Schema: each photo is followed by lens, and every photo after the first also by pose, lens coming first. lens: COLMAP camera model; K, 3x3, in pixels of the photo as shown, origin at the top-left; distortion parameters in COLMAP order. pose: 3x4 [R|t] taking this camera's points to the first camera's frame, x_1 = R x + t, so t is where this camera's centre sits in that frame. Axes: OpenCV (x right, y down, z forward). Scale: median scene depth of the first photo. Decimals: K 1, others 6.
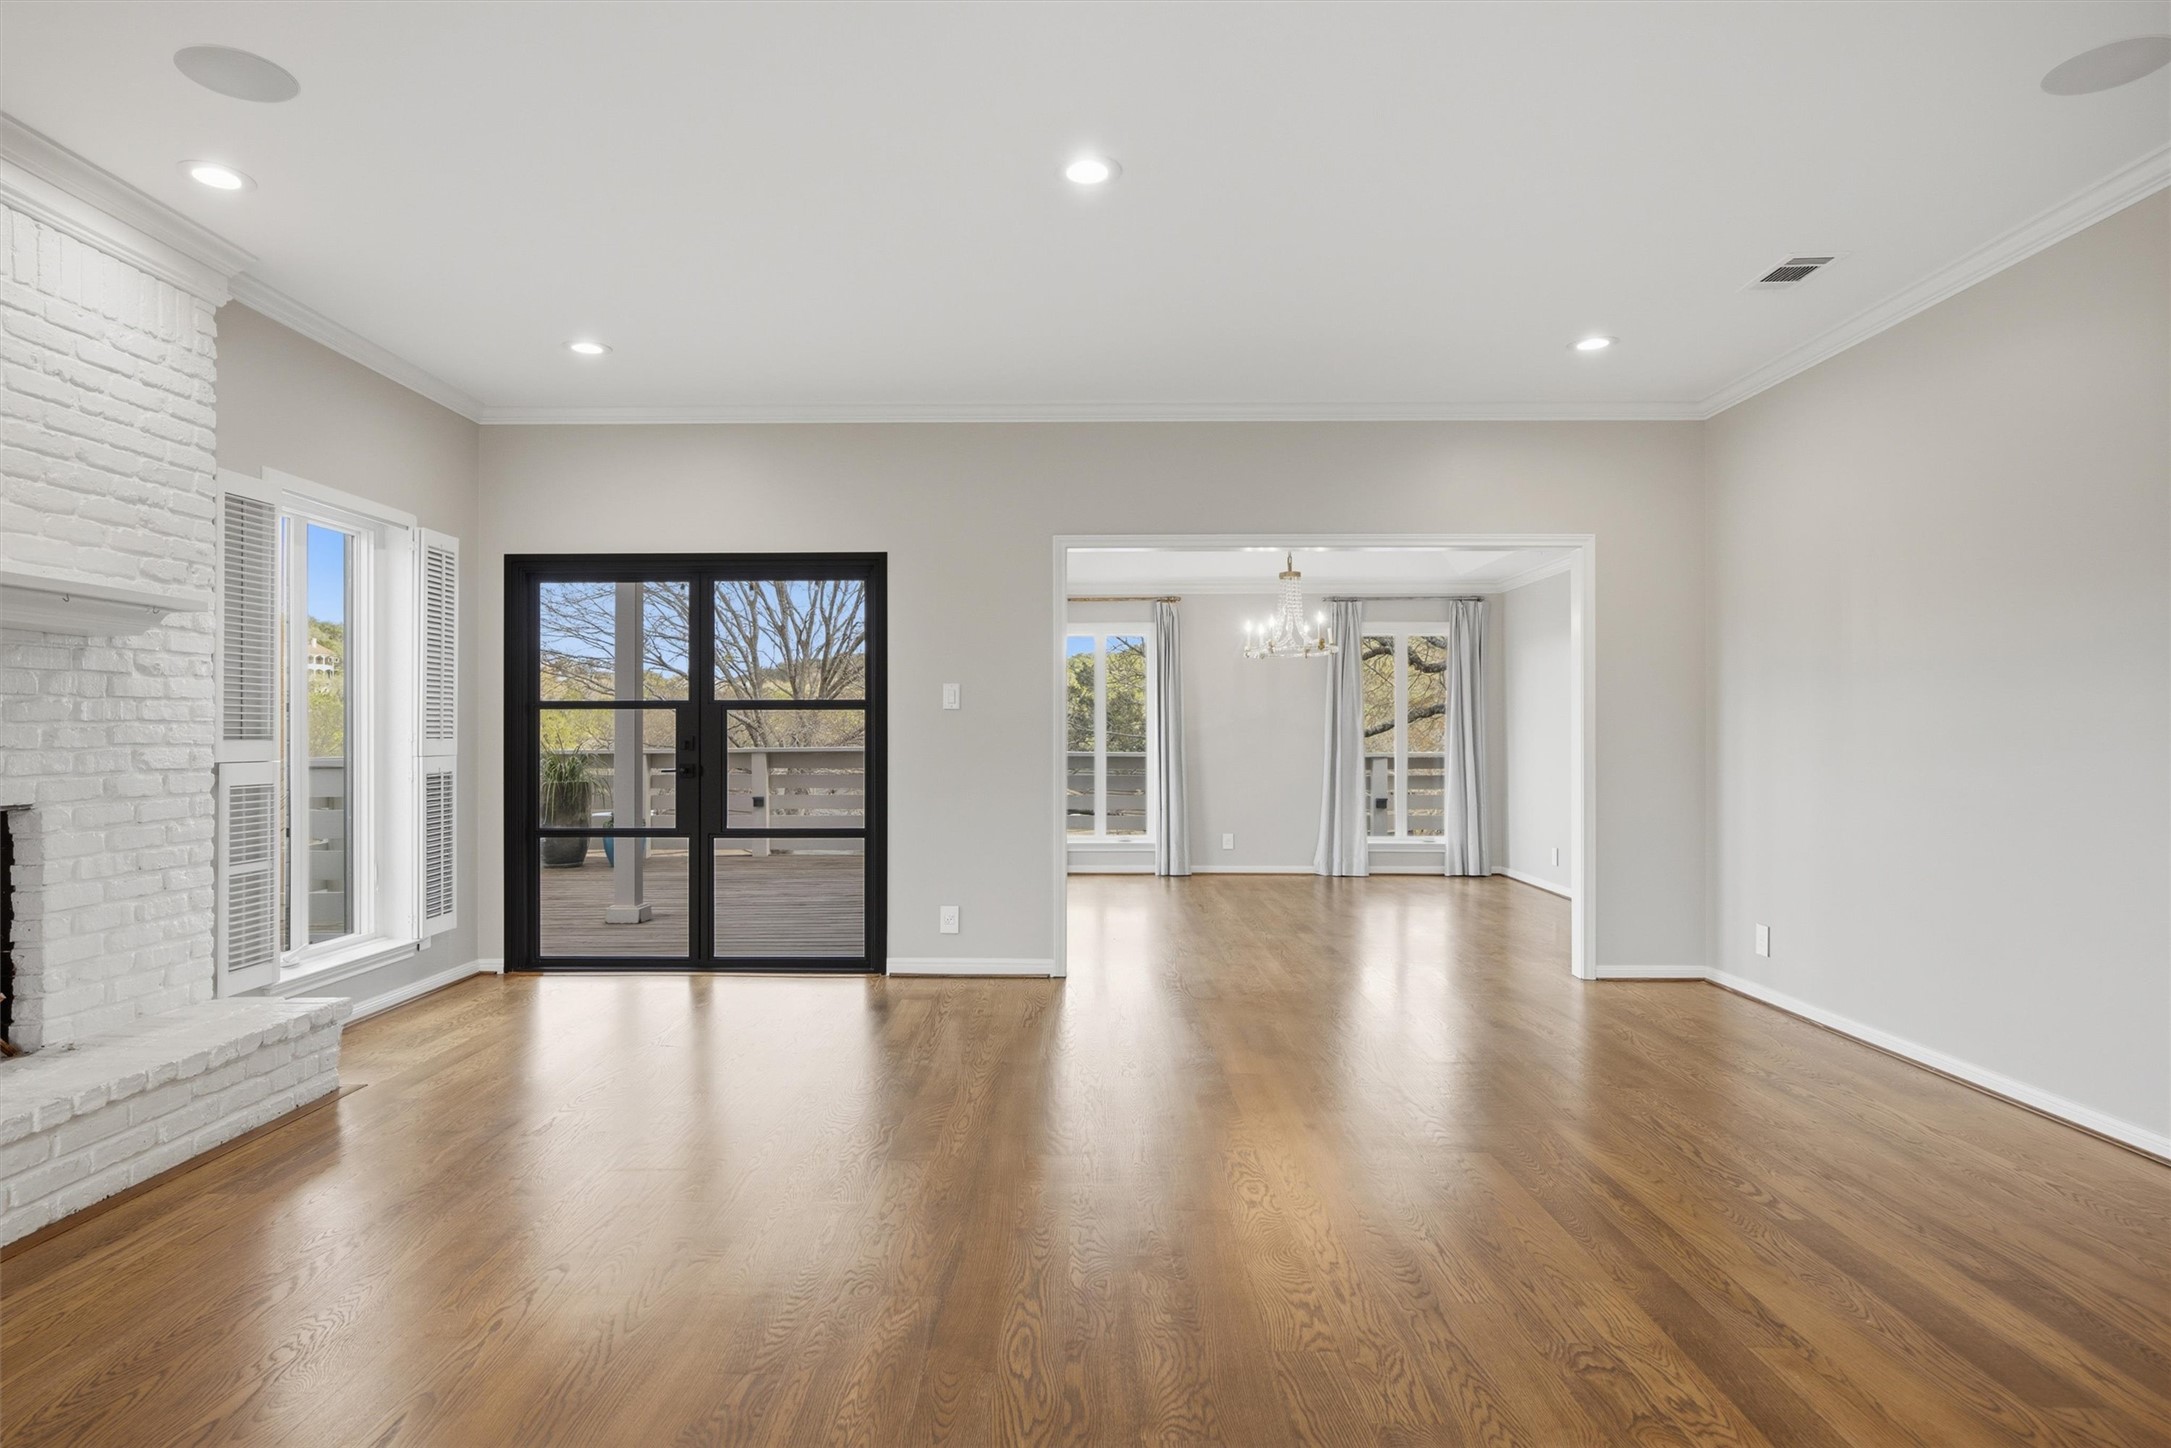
lens RADIAL K [[1236.0, 0, 1077.8], [0, 1236.0, 725.8], [0, 0, 1]] dist [-0.002195, 0.001140]
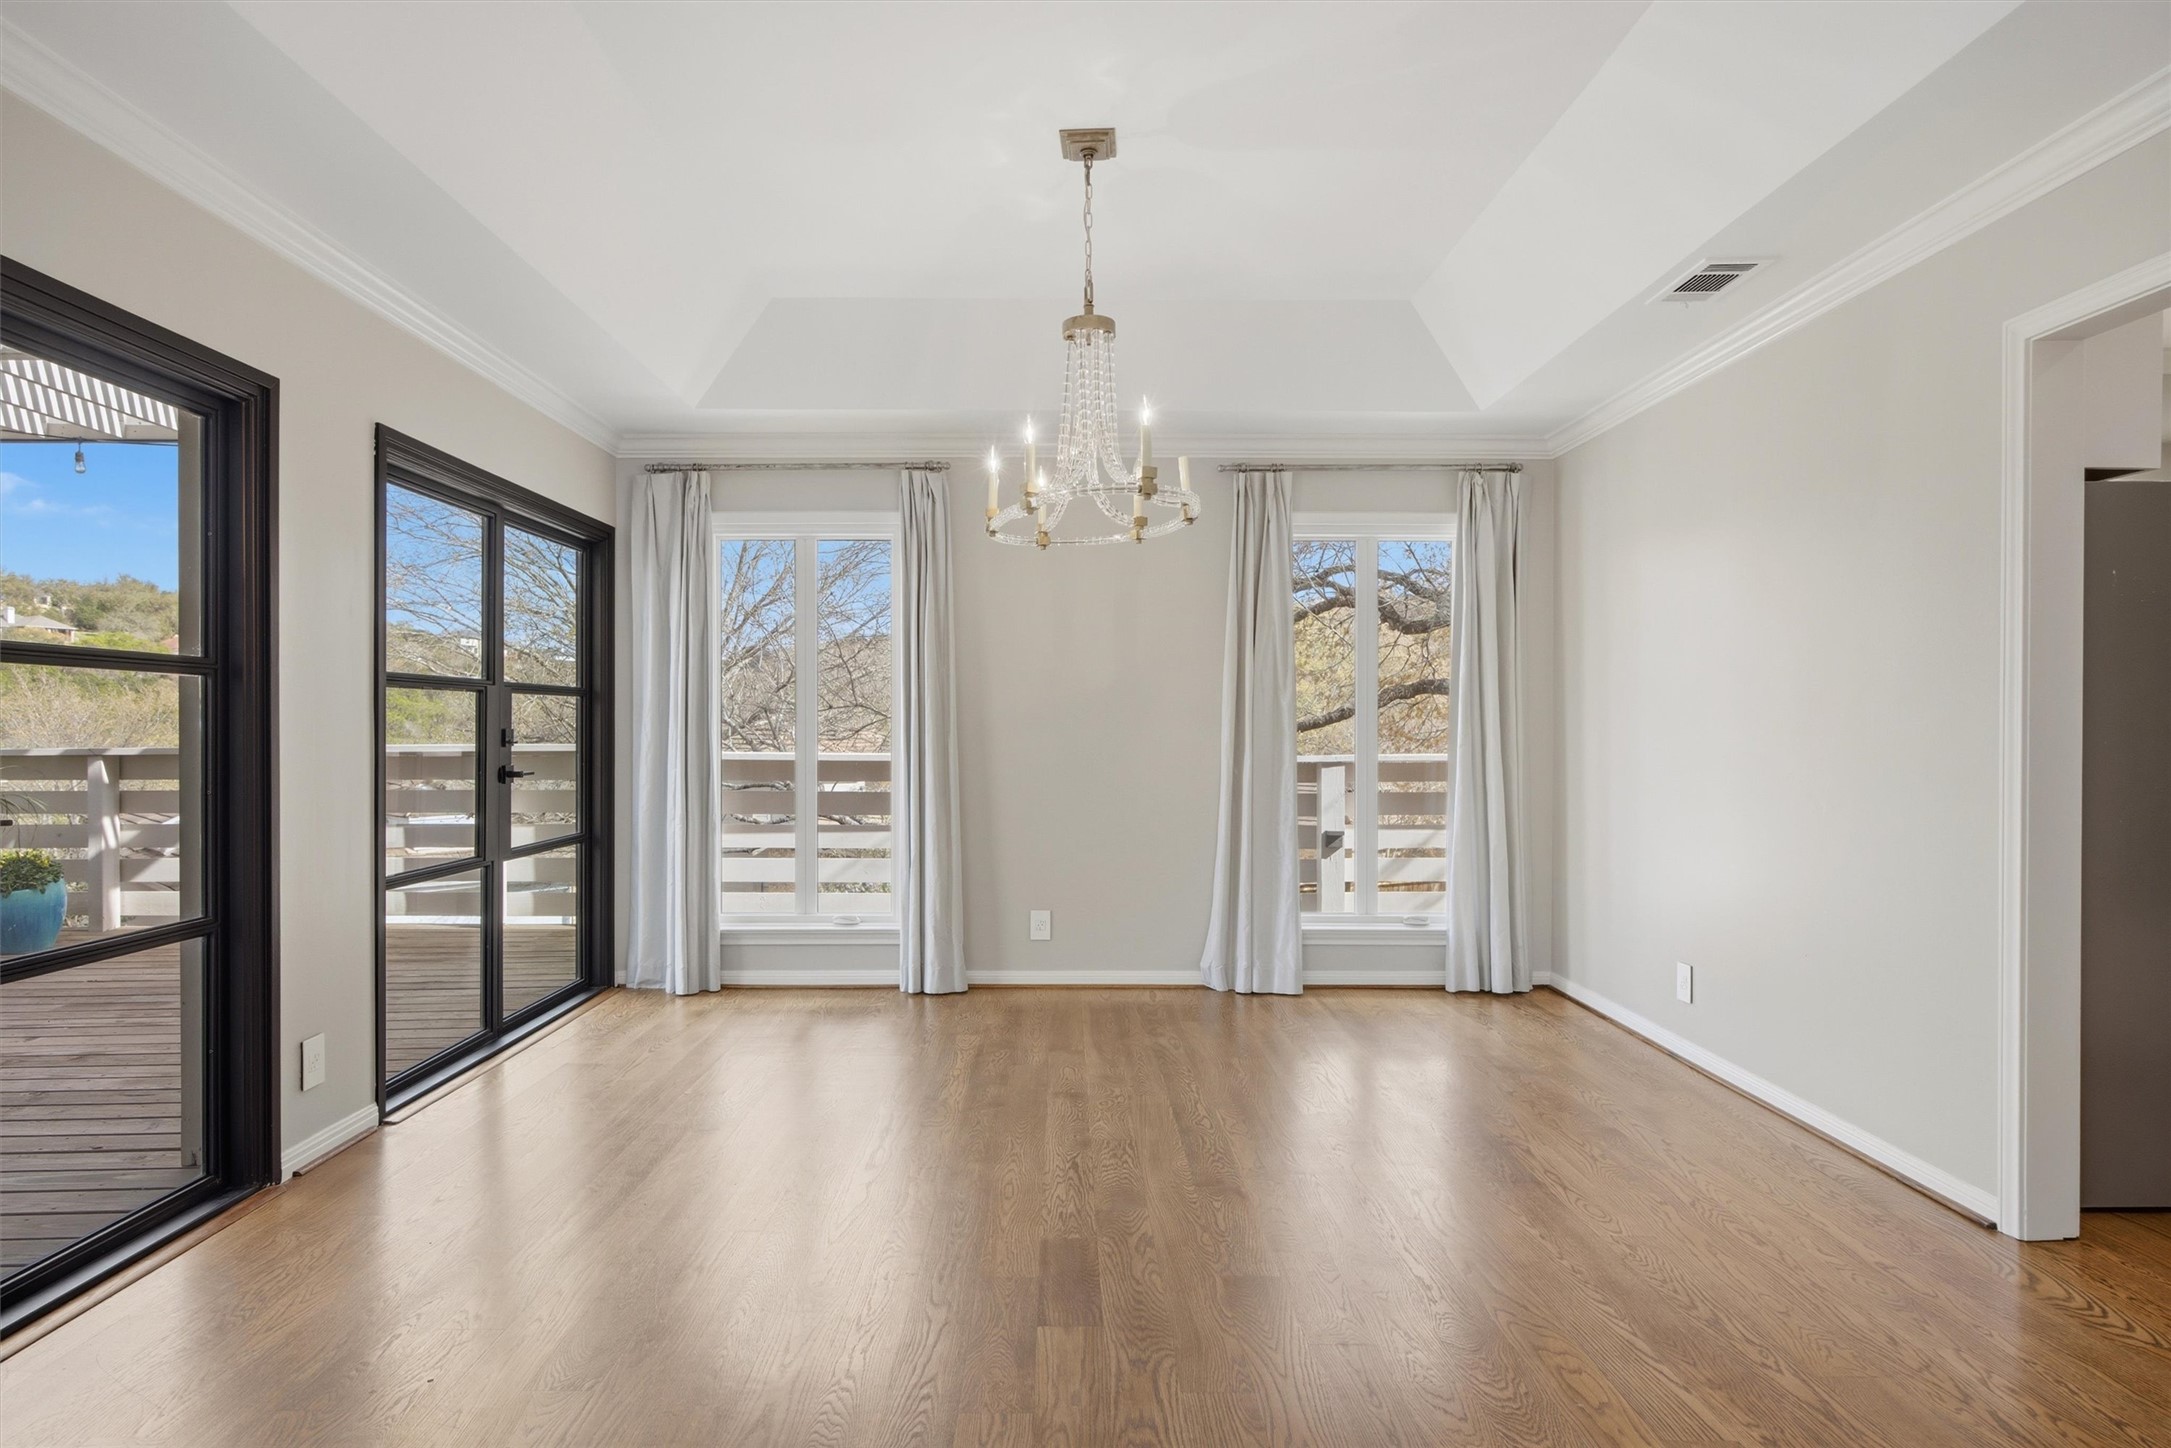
lens RADIAL K [[1236.0, 0, 1077.8], [0, 1236.0, 725.8], [0, 0, 1]] dist [-0.002195, 0.001140]
pose [[0.999758, 0.003048, 0.021773, 0.126791], [-0.003154, 0.999983, 0.004834, 0.005398], [-0.021758, -0.004901, 0.999751, 0.472941]]
